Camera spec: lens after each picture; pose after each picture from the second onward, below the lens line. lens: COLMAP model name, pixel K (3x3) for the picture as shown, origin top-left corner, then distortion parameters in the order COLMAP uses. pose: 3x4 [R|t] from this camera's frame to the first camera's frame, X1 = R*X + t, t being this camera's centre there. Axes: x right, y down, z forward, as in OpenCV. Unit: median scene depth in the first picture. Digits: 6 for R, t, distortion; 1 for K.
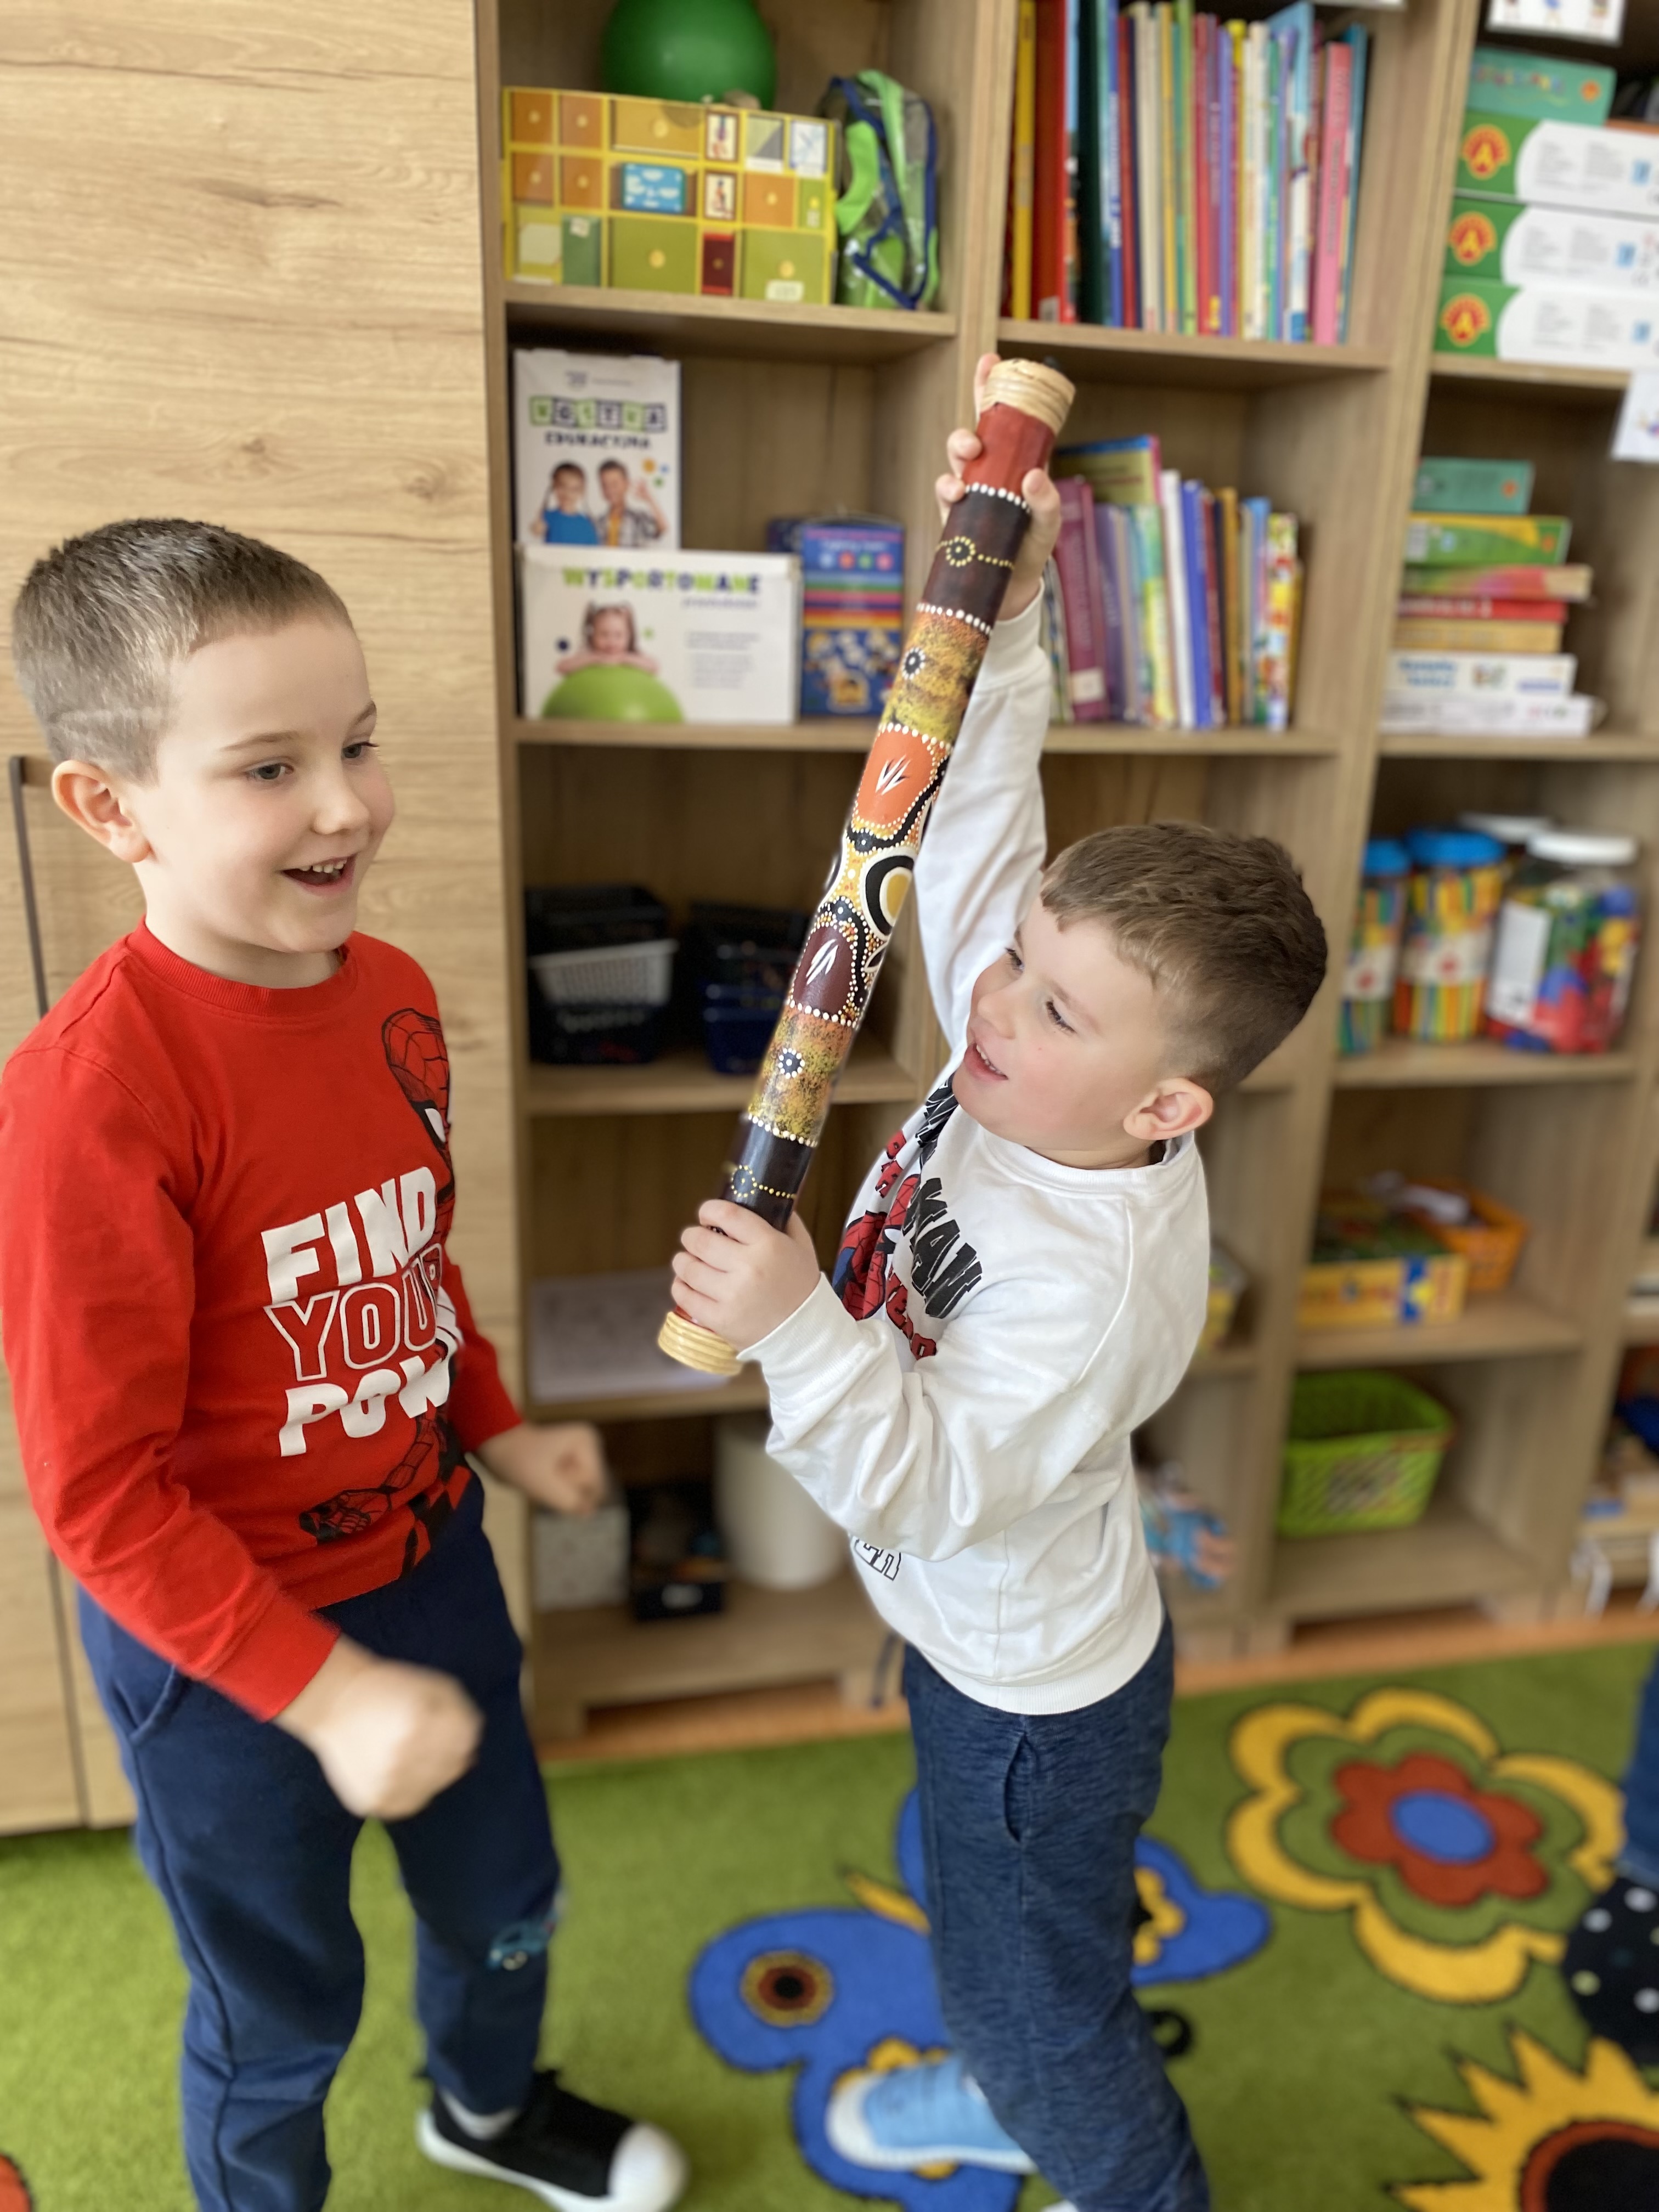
lens RADIAL K [[1679.3, 0, 829.5], [0, 1679.3, 1106.0], [0, 0, 1]] dist [0.026706, -0.027137]
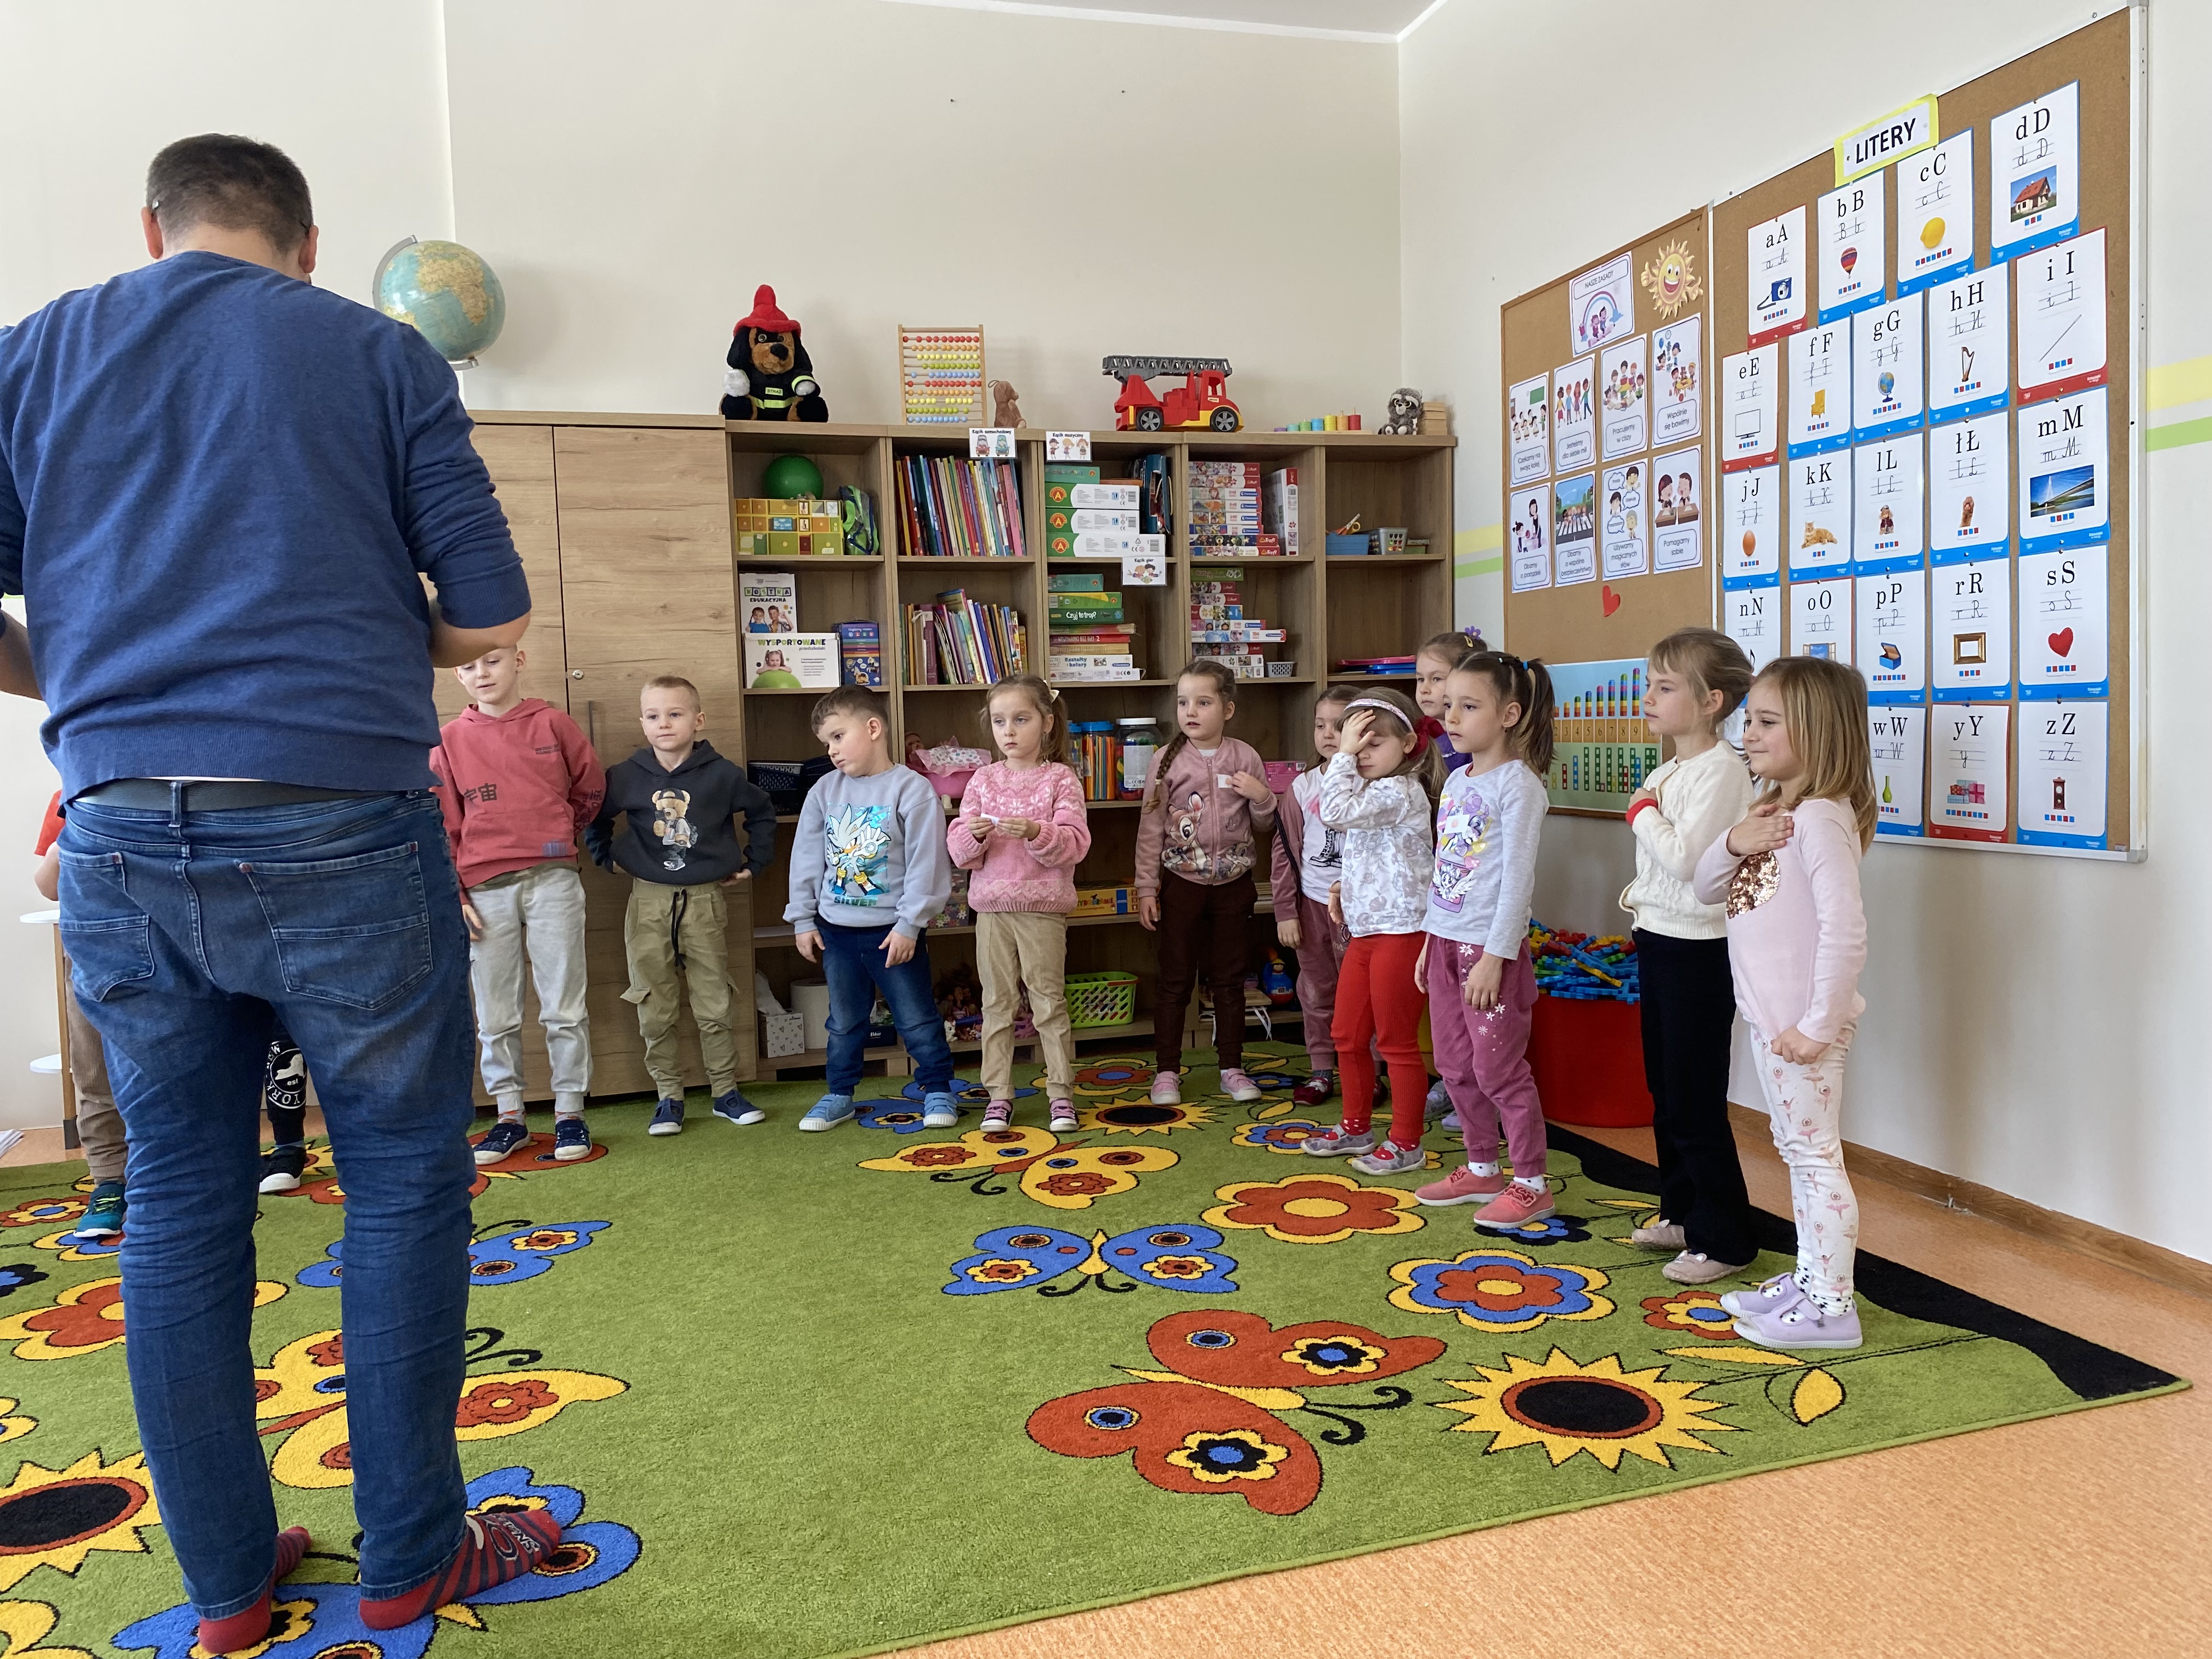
lens RADIAL K [[1685.2, 0, 1110.9], [0, 1685.2, 799.3], [0, 0, 1]] dist [0.113896, -0.172225]
pose [[0.995659, -0.069198, 0.062241, 0.256781], [0.082685, 0.964652, -0.250220, 0.749055], [-0.042727, 0.254281, 0.966186, -1.839714]]
